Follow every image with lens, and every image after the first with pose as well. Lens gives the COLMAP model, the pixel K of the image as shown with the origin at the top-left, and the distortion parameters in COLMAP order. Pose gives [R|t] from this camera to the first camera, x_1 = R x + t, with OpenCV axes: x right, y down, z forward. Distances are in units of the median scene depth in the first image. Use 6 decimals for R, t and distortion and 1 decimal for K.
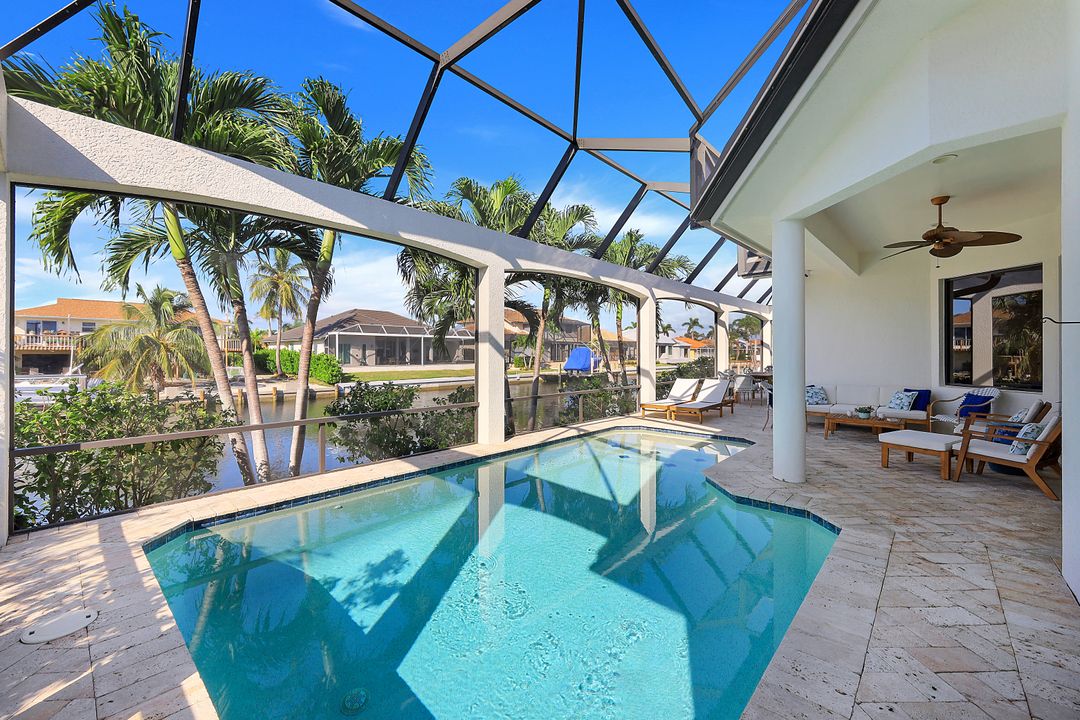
lens RADIAL K [[441.1, 0, 538.4], [0, 441.1, 352.5], [0, 0, 1]] dist [0.001093, 0.000170]
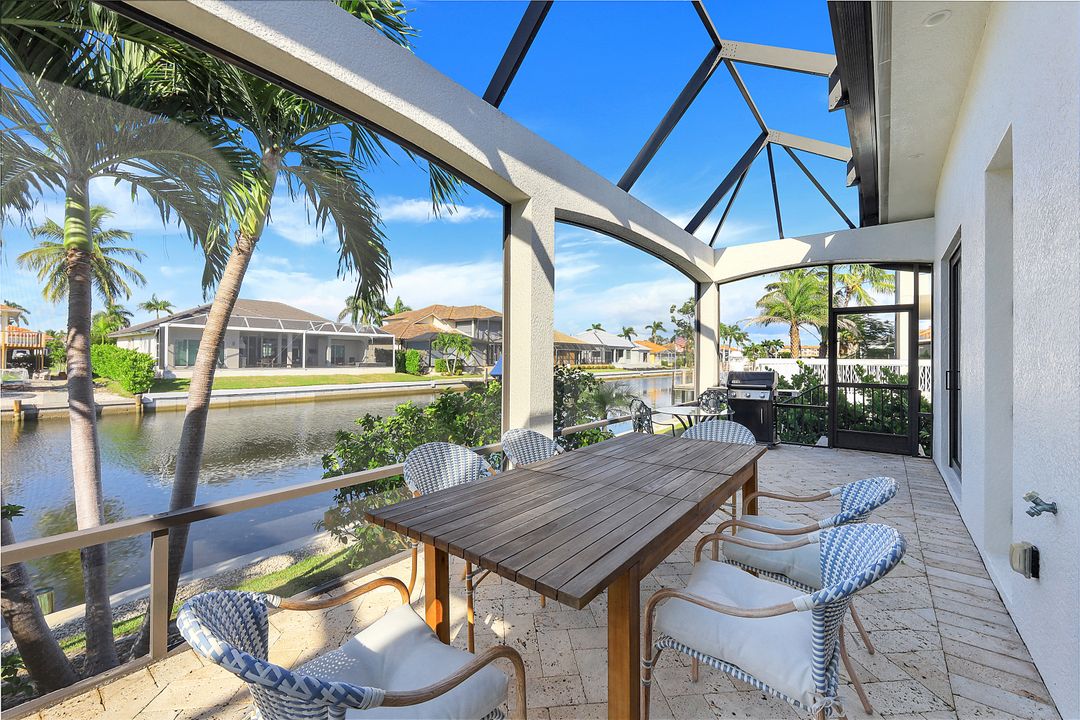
lens RADIAL K [[437.2, 0, 536.7], [0, 437.2, 353.2], [0, 0, 1]] dist [-0.001238, -0.000161]
pose [[0.998231, 0.012805, 0.058053, 0.121166], [-0.012512, 0.999907, -0.005413, 0.000207], [-0.058117, 0.004677, 0.998299, 0.208255]]
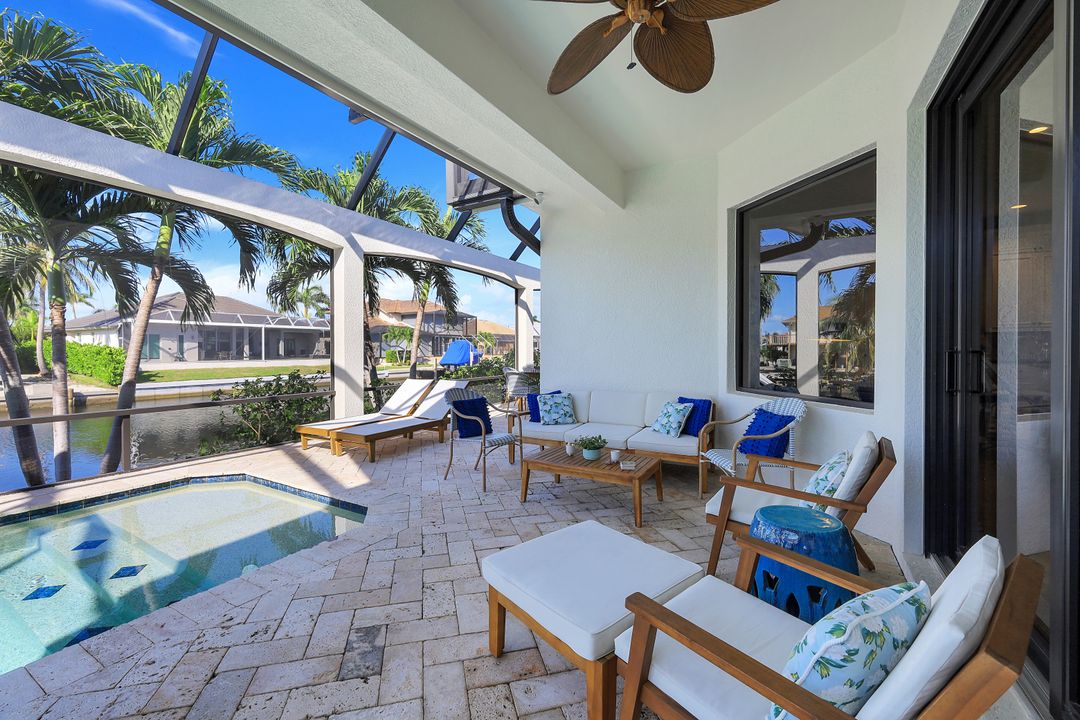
lens RADIAL K [[437.2, 0, 536.7], [0, 437.2, 353.2], [0, 0, 1]] dist [-0.001238, -0.000161]
pose [[0.979182, -0.000848, 0.202983, 0.089186], [-0.001921, 0.999908, 0.013448, 0.002808], [-0.202976, -0.013558, 0.979090, 0.079512]]
